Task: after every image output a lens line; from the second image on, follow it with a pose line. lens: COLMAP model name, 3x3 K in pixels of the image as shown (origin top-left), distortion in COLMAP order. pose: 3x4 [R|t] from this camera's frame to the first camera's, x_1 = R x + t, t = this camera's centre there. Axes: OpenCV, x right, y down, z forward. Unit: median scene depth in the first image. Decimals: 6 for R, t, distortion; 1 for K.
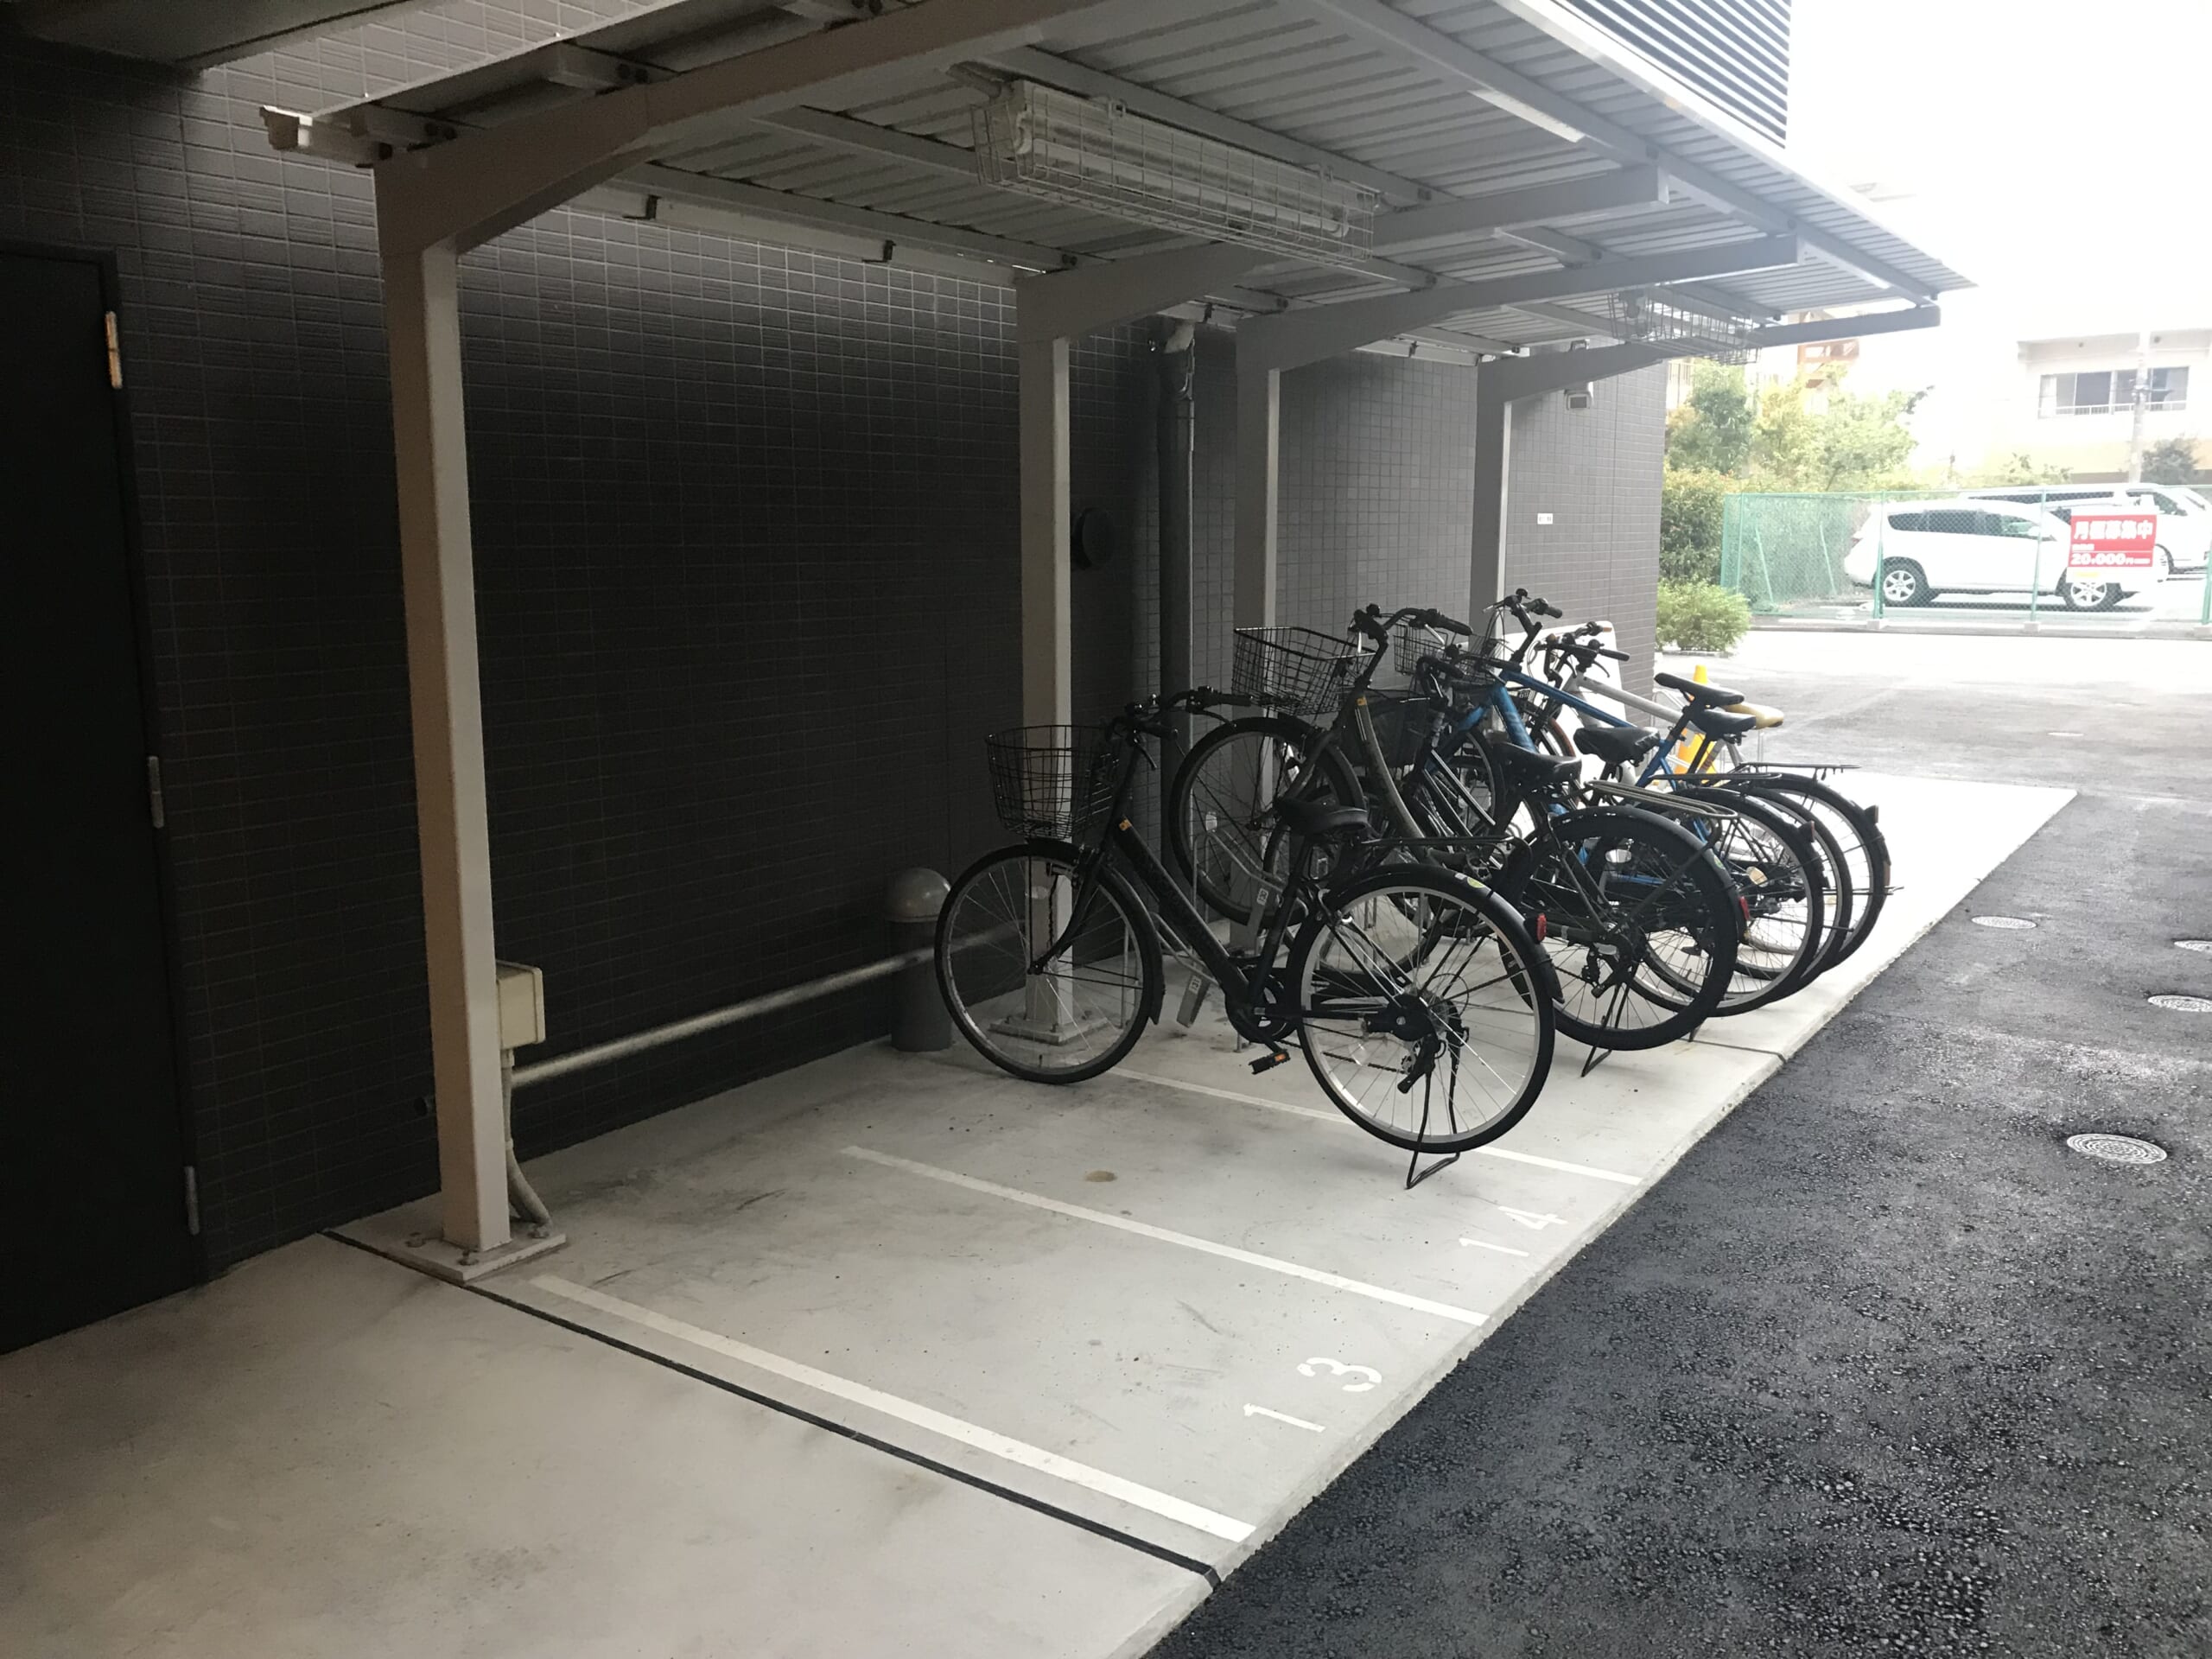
lens RADIAL K [[1755.4, 0, 1111.1], [0, 1755.4, 821.4], [0, 0, 1]] dist [0.046571, -0.028653]
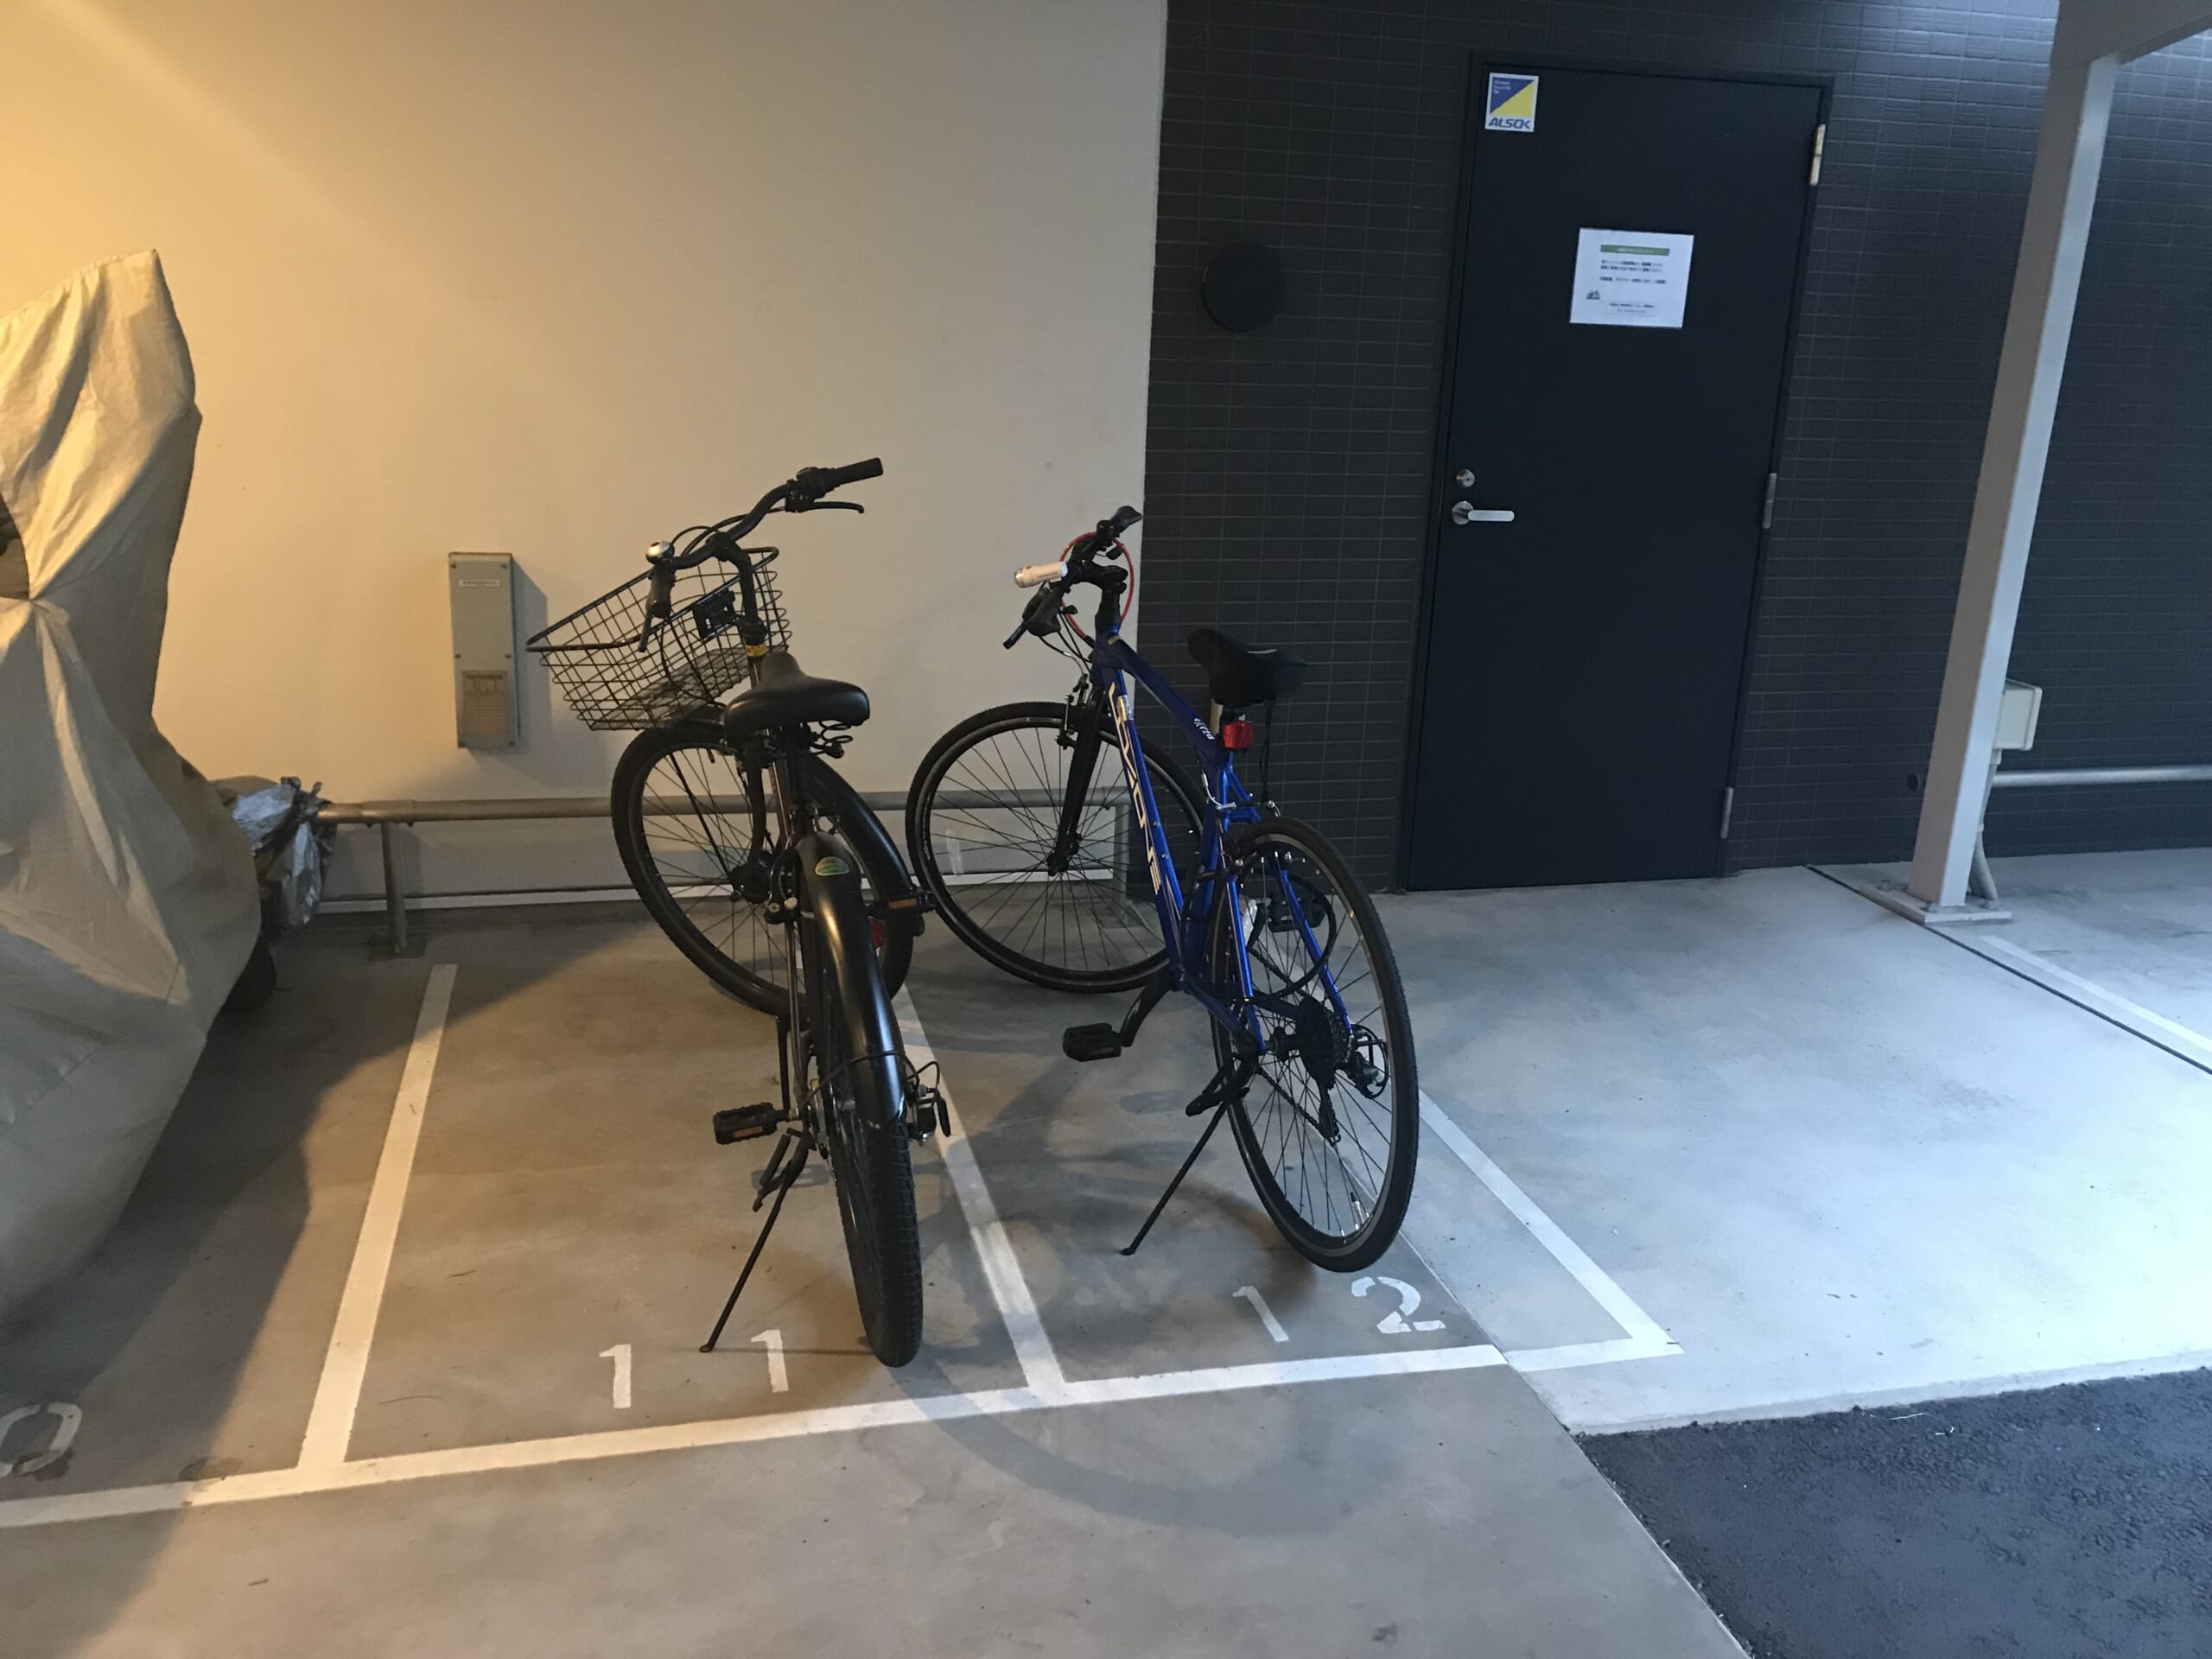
lens RADIAL K [[1755.4, 0, 1204.2], [0, 1755.4, 779.1], [0, 0, 1]] dist [0.046571, -0.028653]
pose [[0.757551, 0.213793, -0.616773, -0.004436], [-0.155429, 0.976748, 0.147666, 0.054834], [0.634002, -0.016000, 0.773166, -0.273009]]
